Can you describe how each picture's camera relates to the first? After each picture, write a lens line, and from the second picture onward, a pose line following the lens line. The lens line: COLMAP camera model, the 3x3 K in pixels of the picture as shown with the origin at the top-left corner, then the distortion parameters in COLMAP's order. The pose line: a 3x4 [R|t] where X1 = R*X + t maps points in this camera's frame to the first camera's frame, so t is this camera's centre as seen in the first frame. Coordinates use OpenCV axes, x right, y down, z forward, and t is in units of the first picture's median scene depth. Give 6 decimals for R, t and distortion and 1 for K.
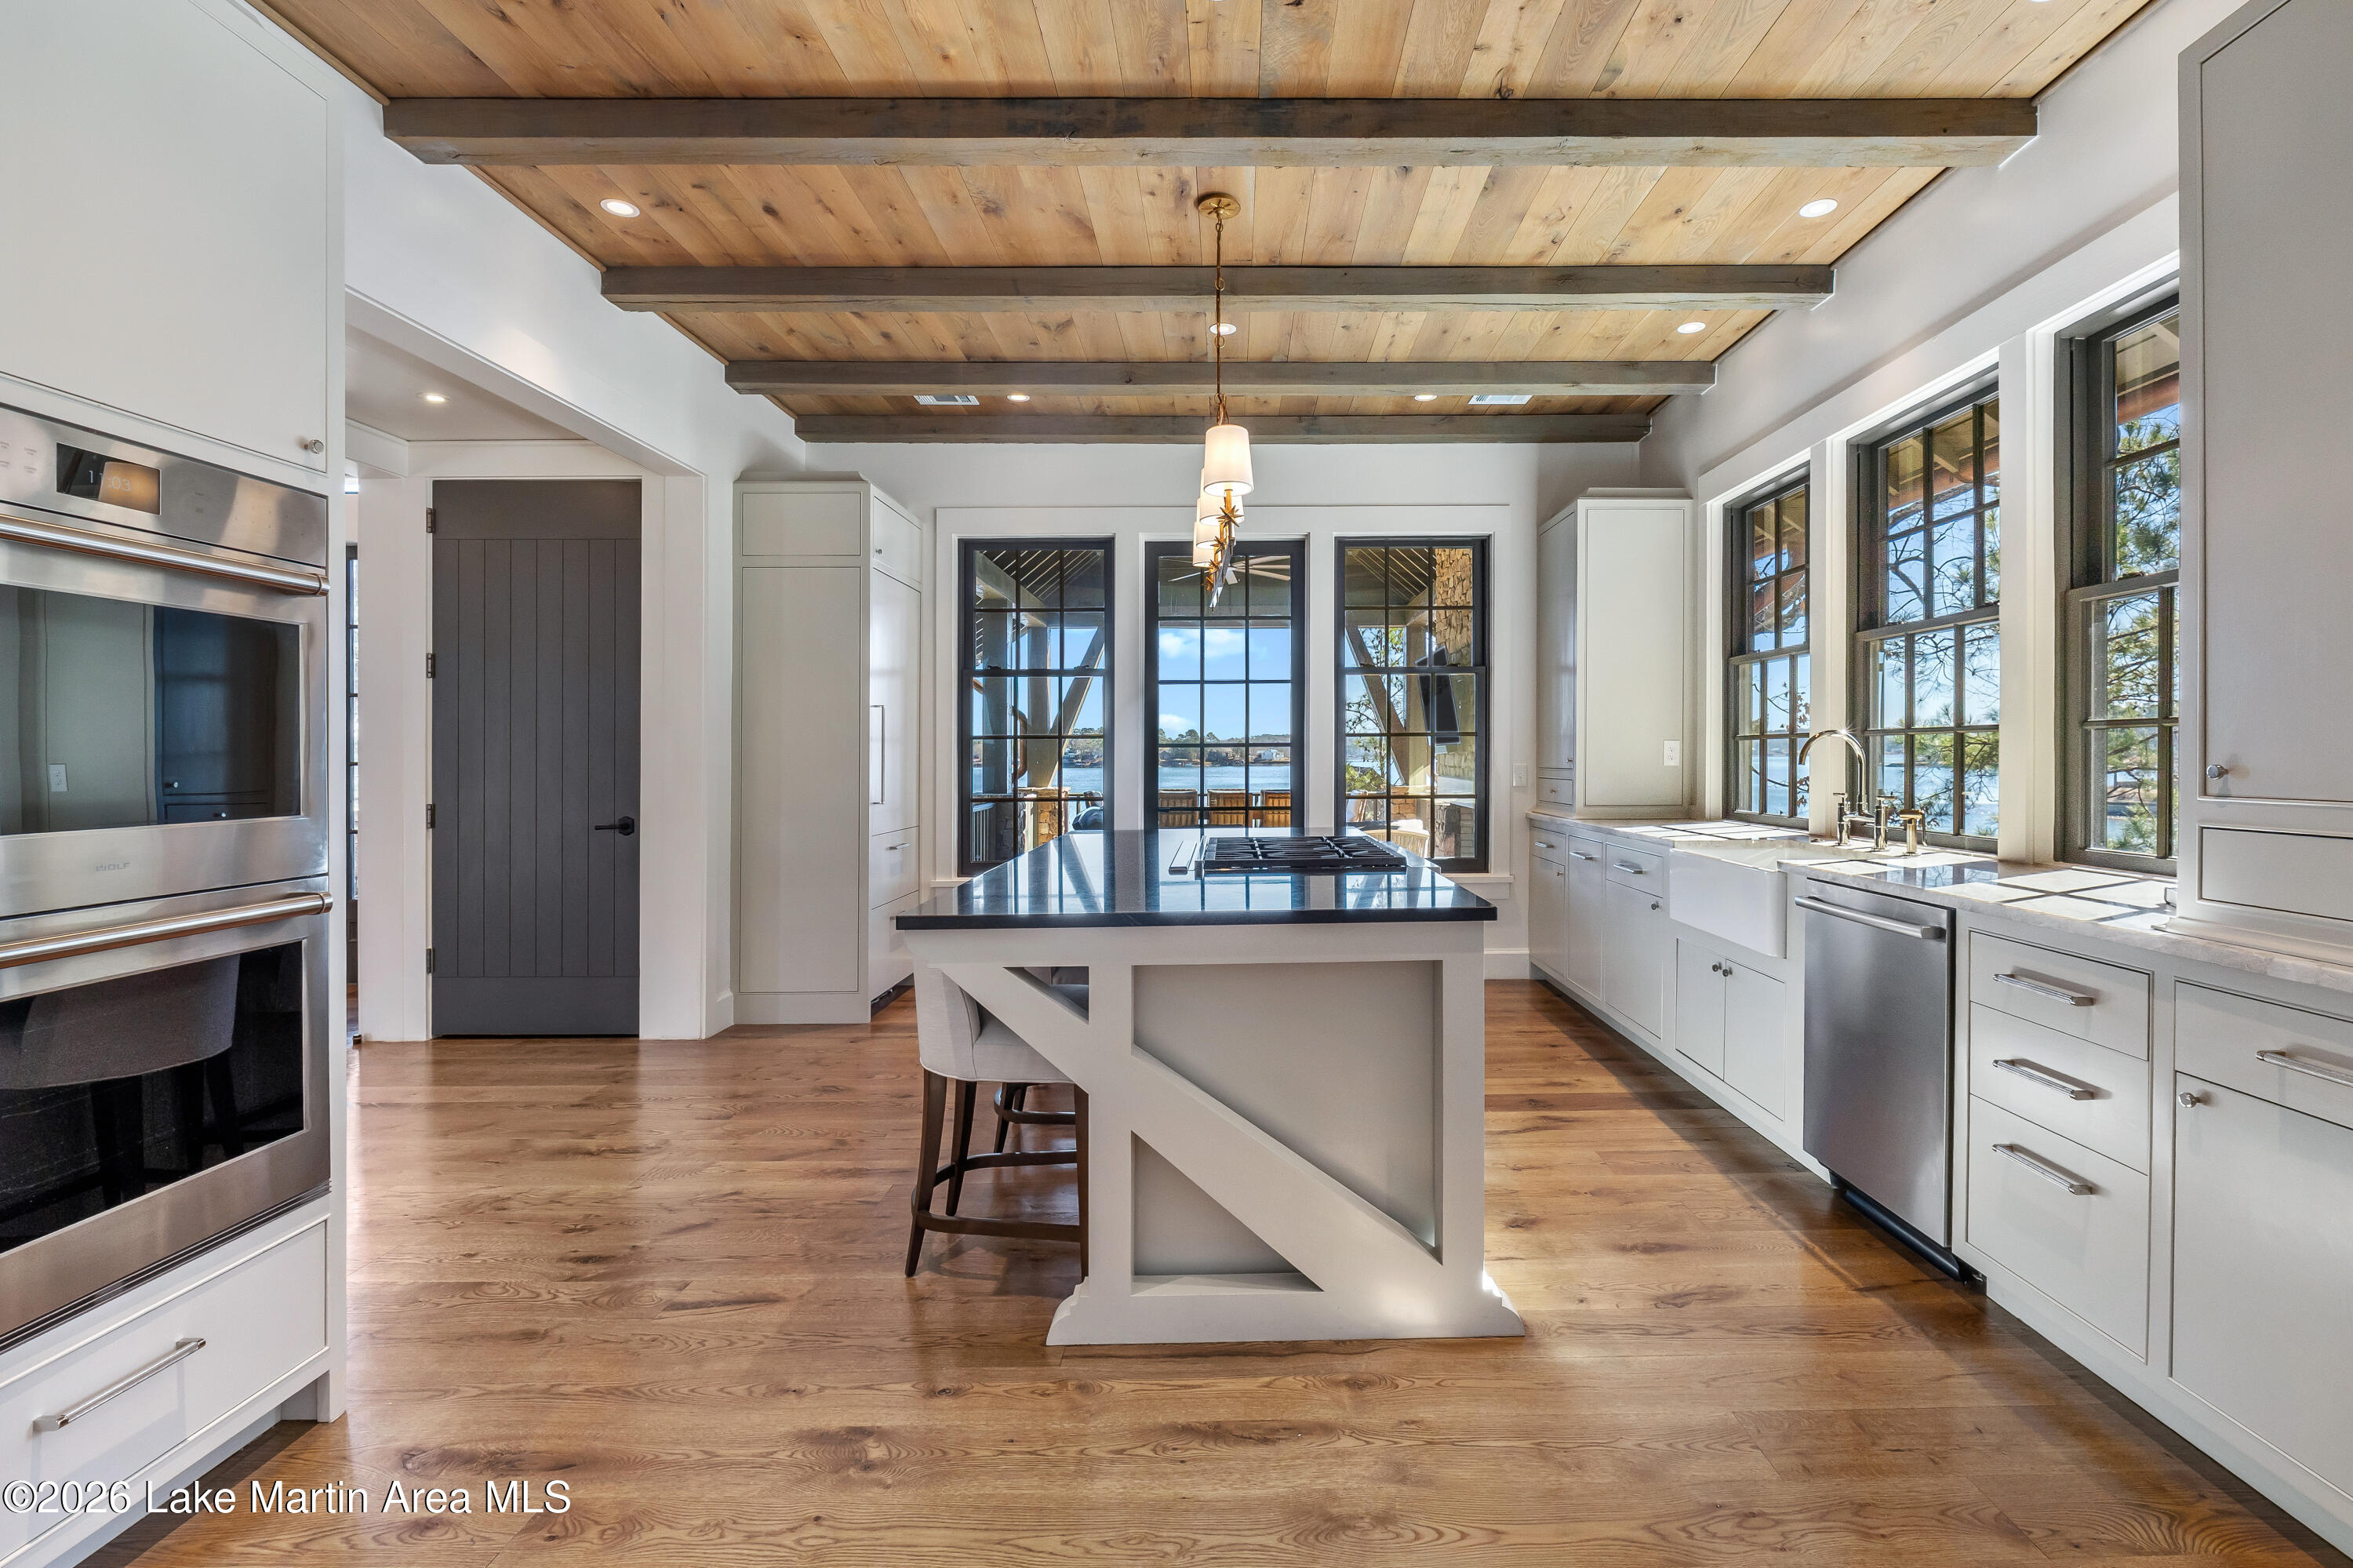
lens RADIAL K [[1018.8, 0, 1173.1], [0, 1018.8, 765.4], [0, 0, 1]] dist [-0.003617, -0.001604]
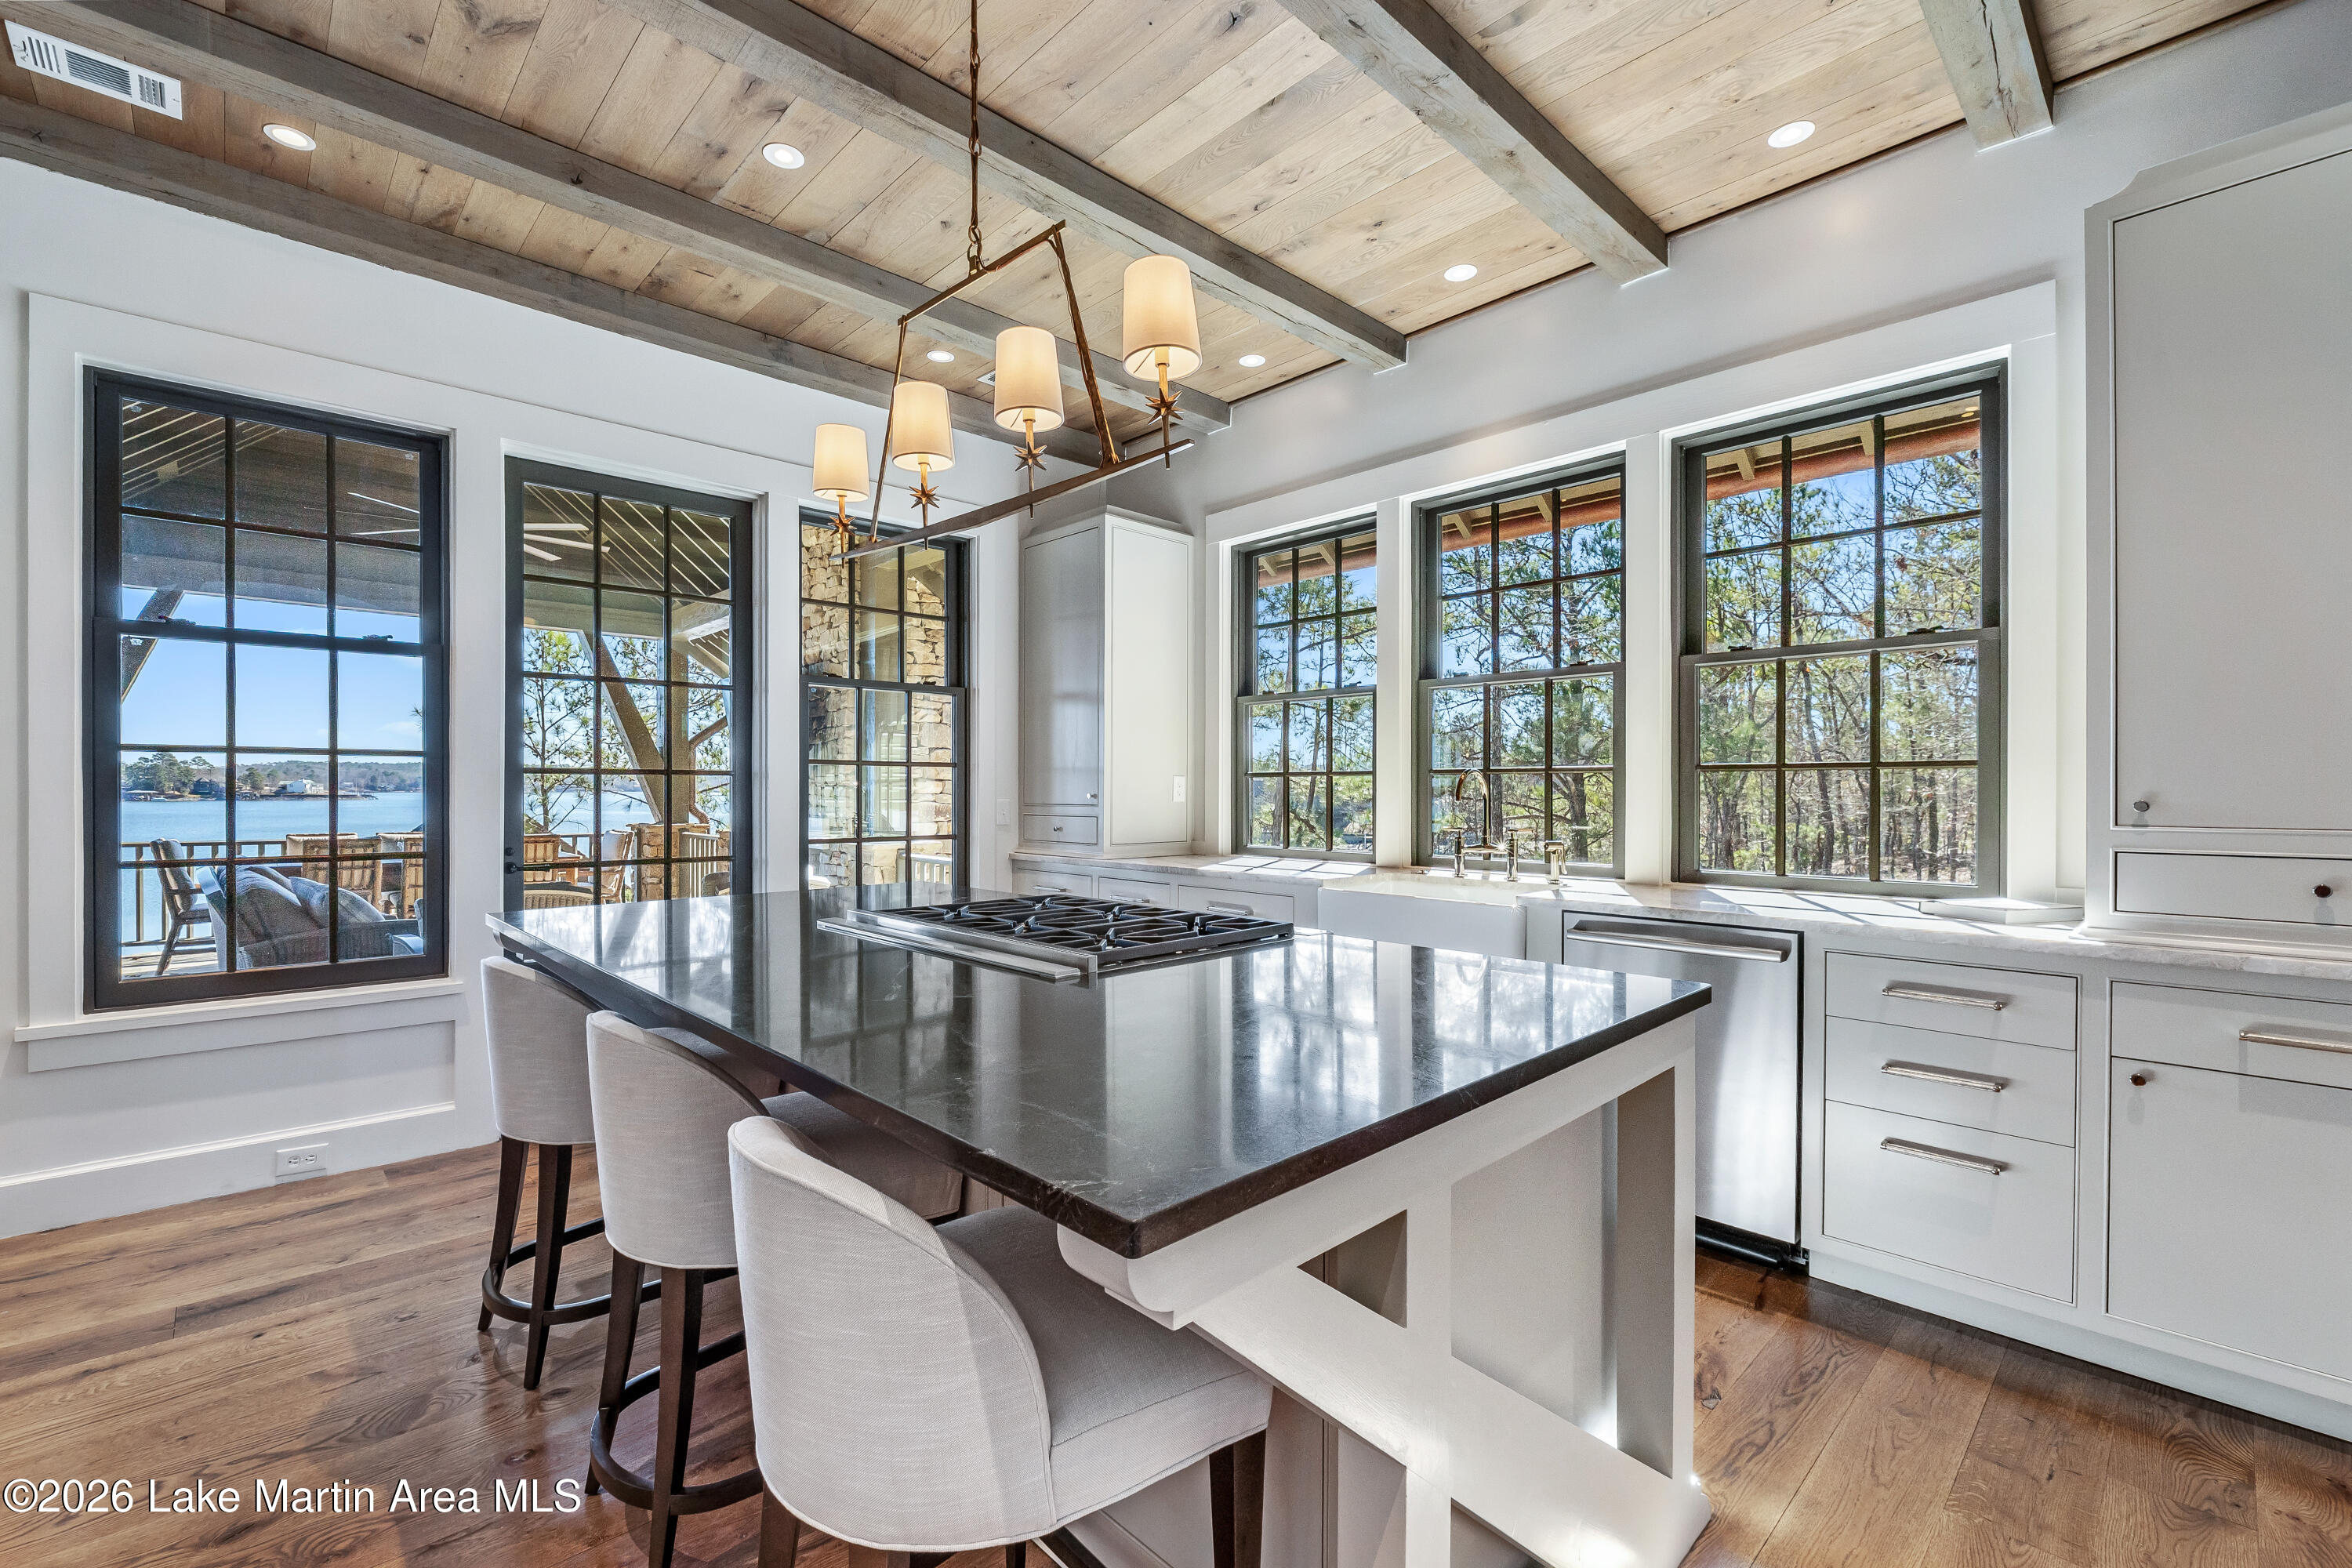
lens RADIAL K [[1018.4, 0, 1175.8], [0, 1018.4, 798.9], [0, 0, 1]] dist [-0.003617, -0.001604]
pose [[0.718850, 0.000687, 0.695165, -0.277246], [0.000656, 0.999998, -0.001667, -0.000294], [-0.695165, 0.001654, 0.718848, 0.397681]]
